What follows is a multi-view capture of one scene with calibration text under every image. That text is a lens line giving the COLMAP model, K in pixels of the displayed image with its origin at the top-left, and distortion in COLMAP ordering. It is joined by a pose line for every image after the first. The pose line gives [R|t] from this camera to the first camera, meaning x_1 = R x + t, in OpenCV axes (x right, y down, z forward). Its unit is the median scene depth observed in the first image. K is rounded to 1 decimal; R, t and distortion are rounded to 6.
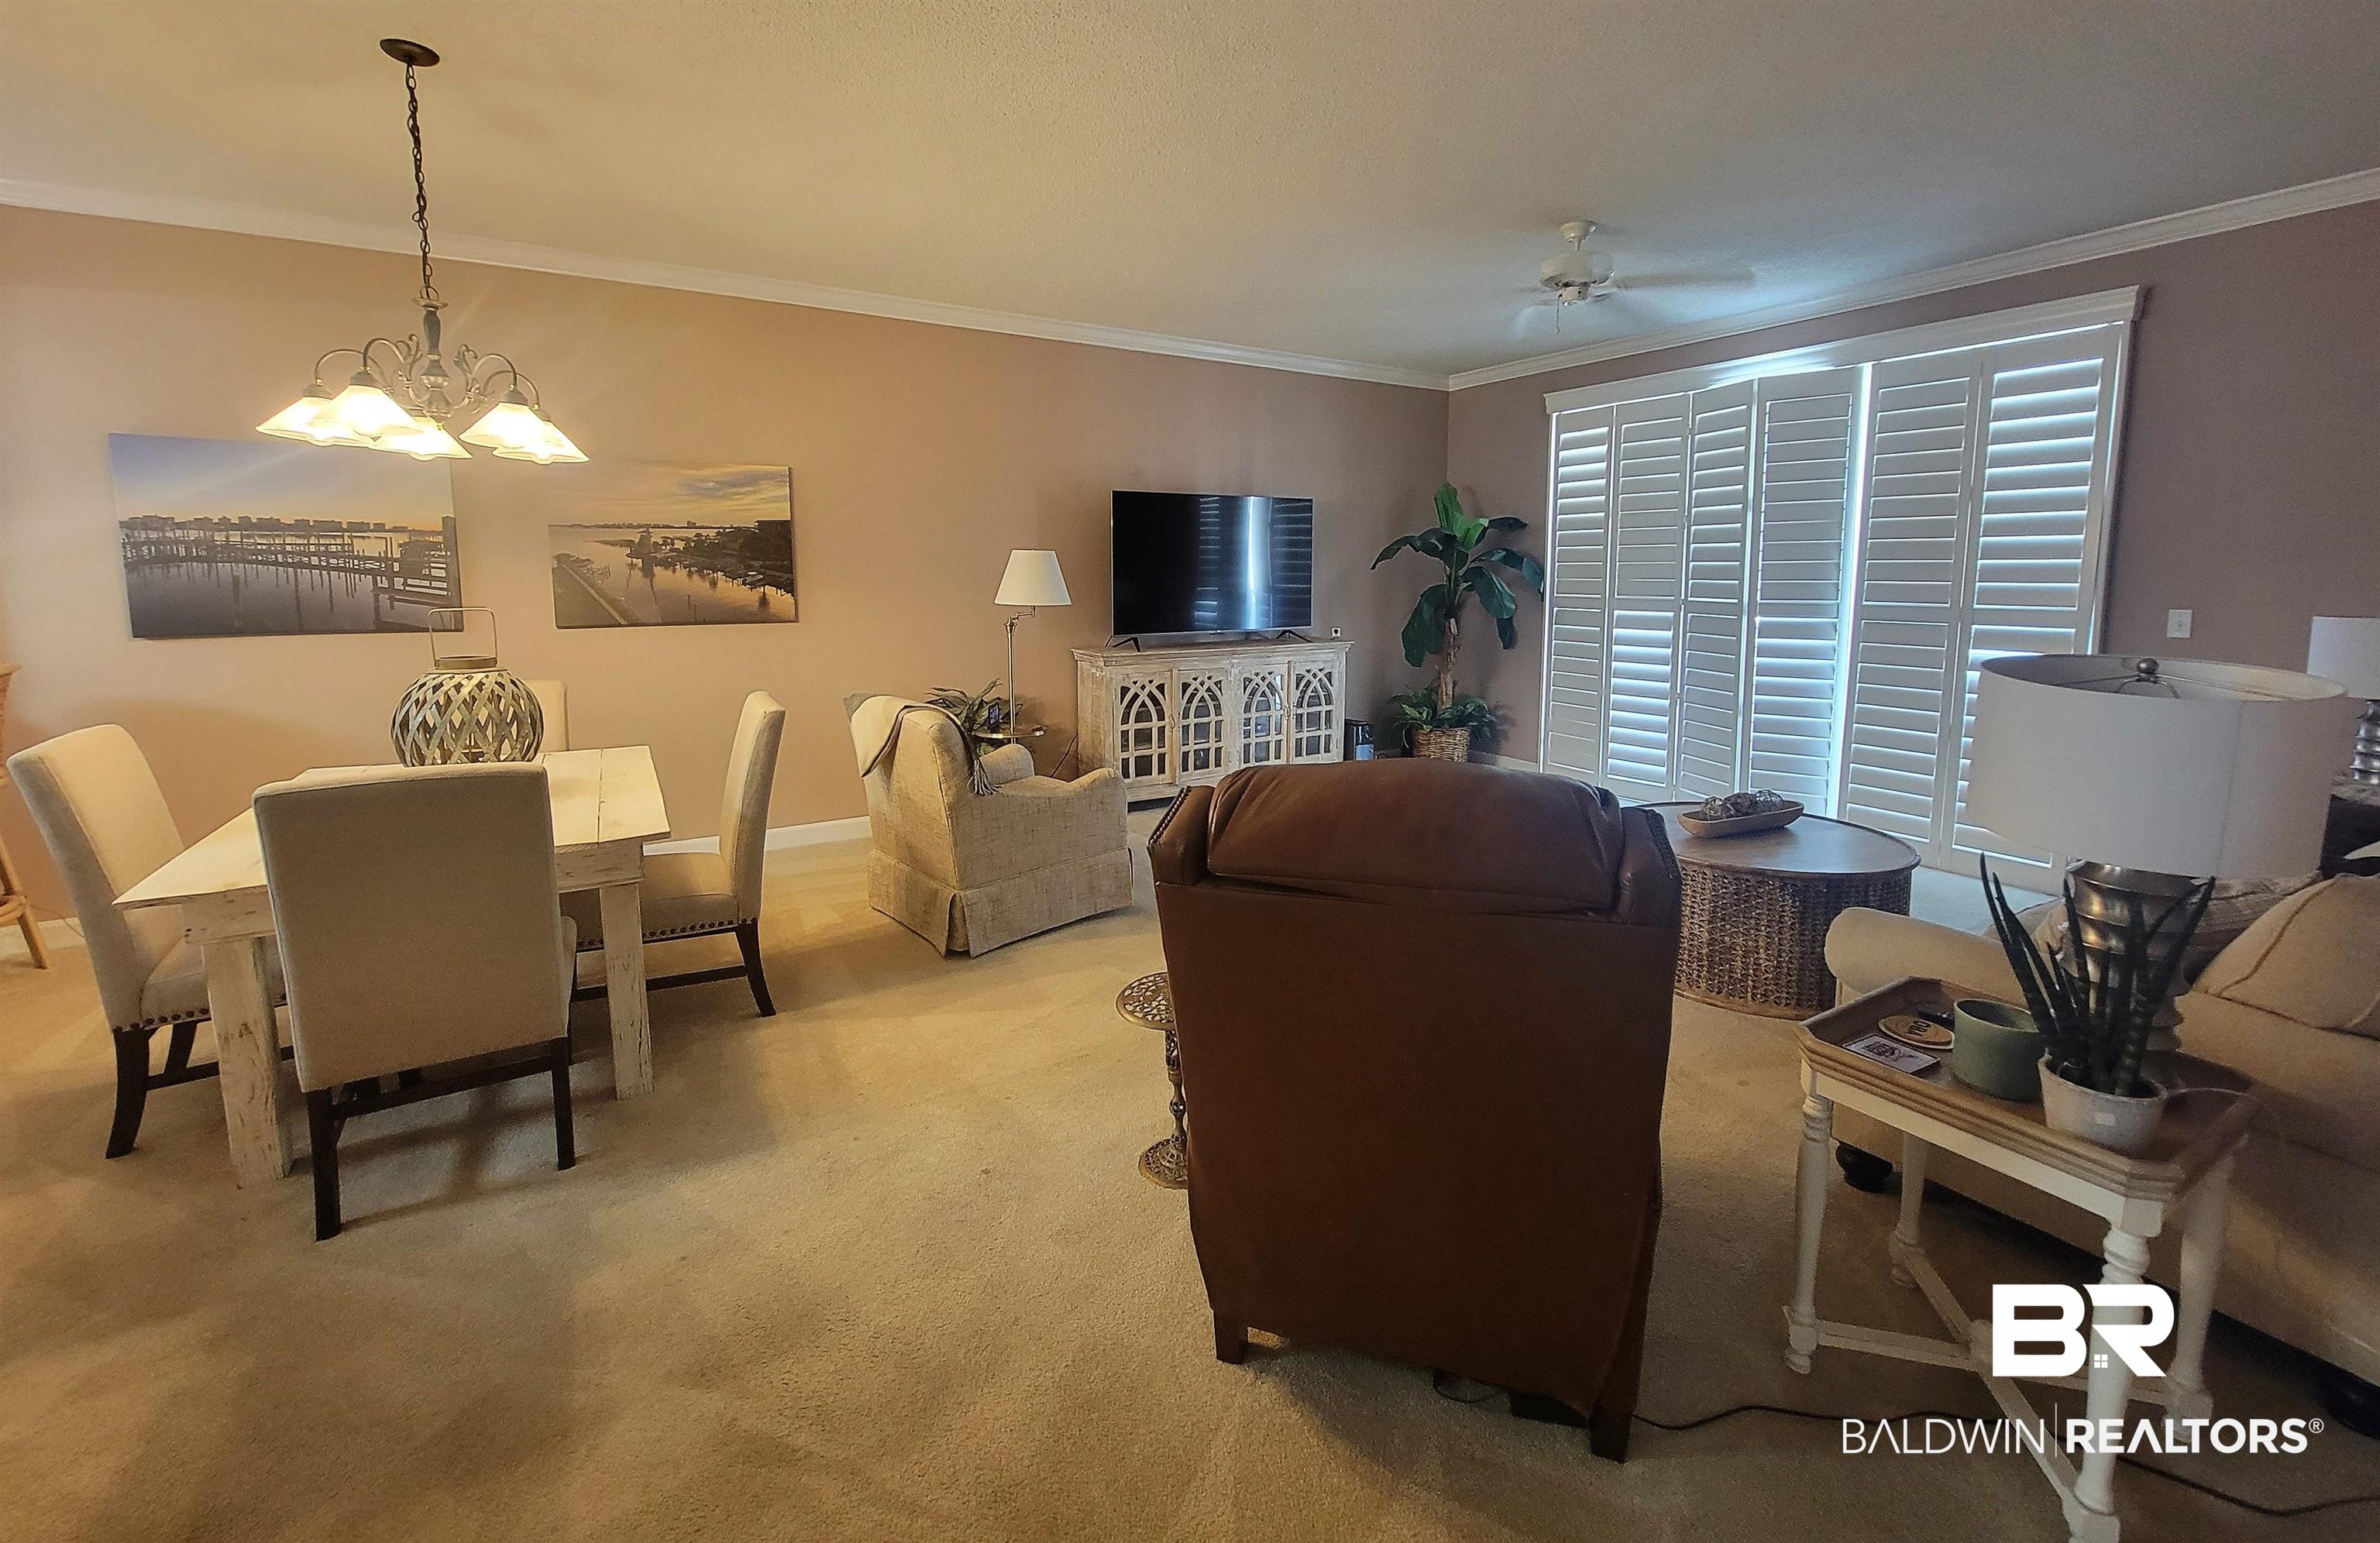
lens RADIAL K [[970.1, 0, 1165.0], [0, 970.1, 680.6], [0, 0, 1]] dist [0.007369, -0.000335]
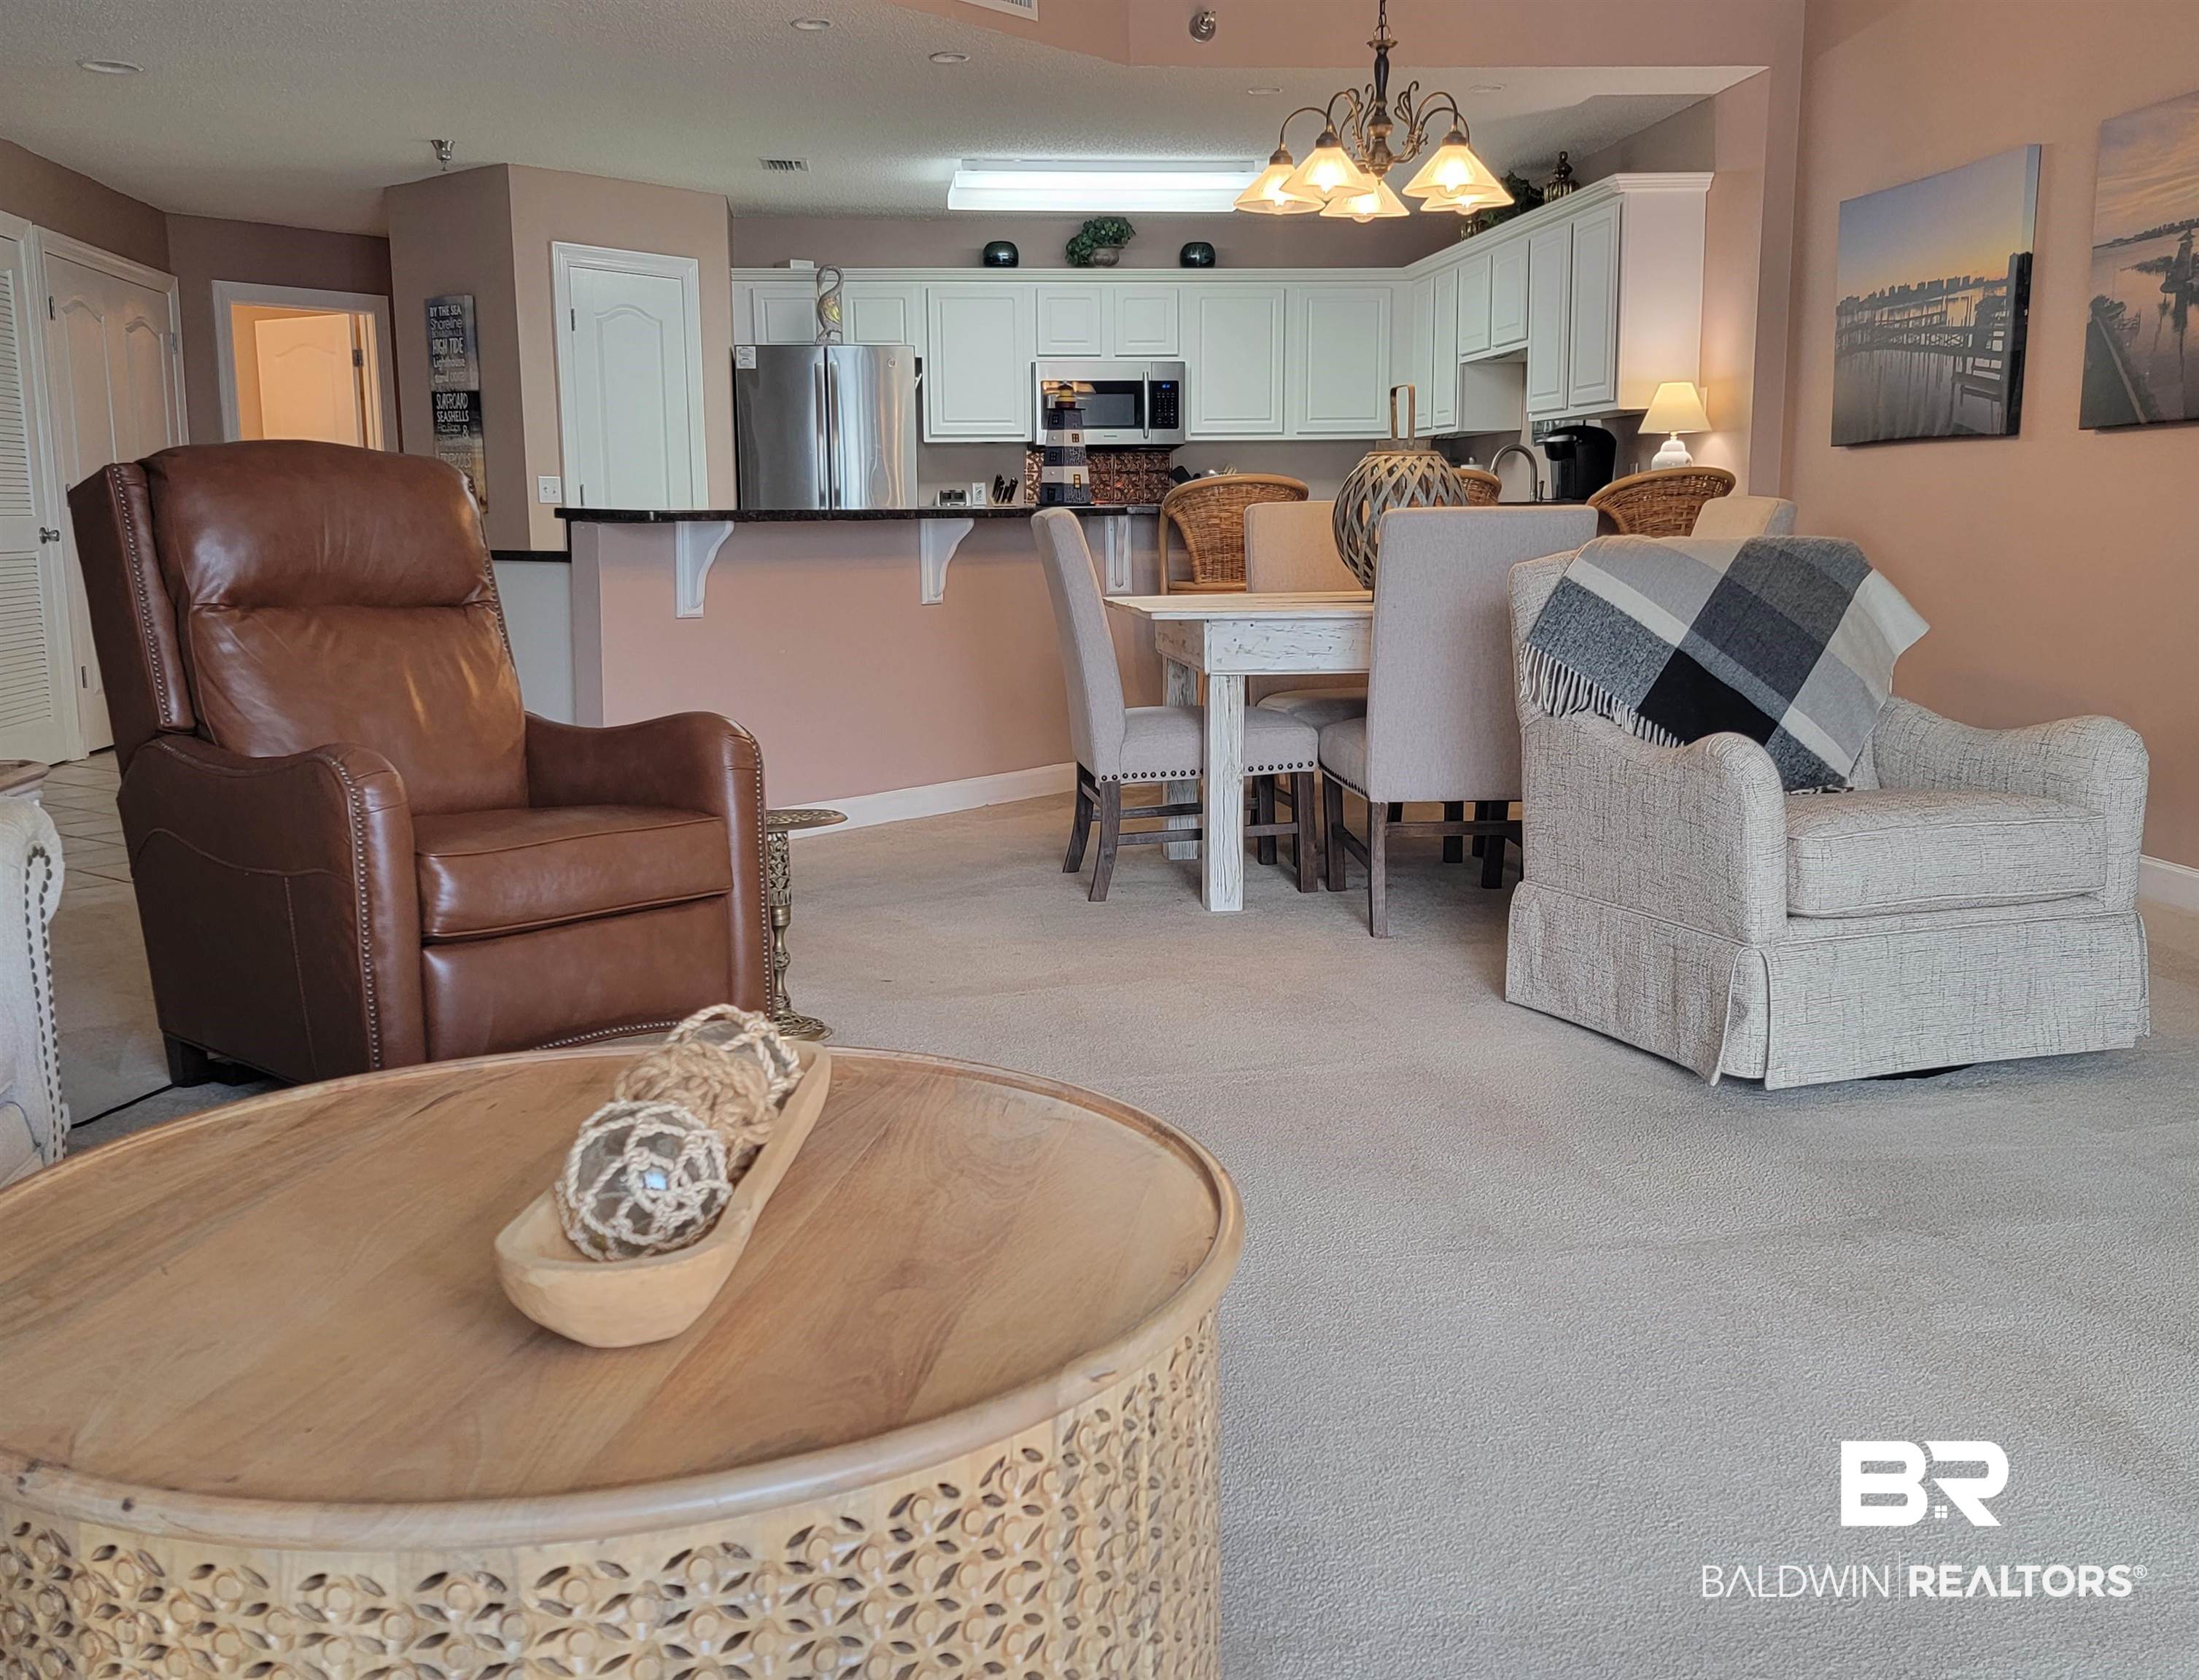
lens RADIAL K [[2073.7, 0, 1086.2], [0, 2073.7, 843.8], [0, 0, 1]] dist [0.051424, 0.000000]
pose [[-0.377202, 0.152242, -0.913532, 0.819332], [-0.094904, 0.974850, 0.201647, -0.011001], [0.921256, 0.162760, -0.353267, 0.988244]]
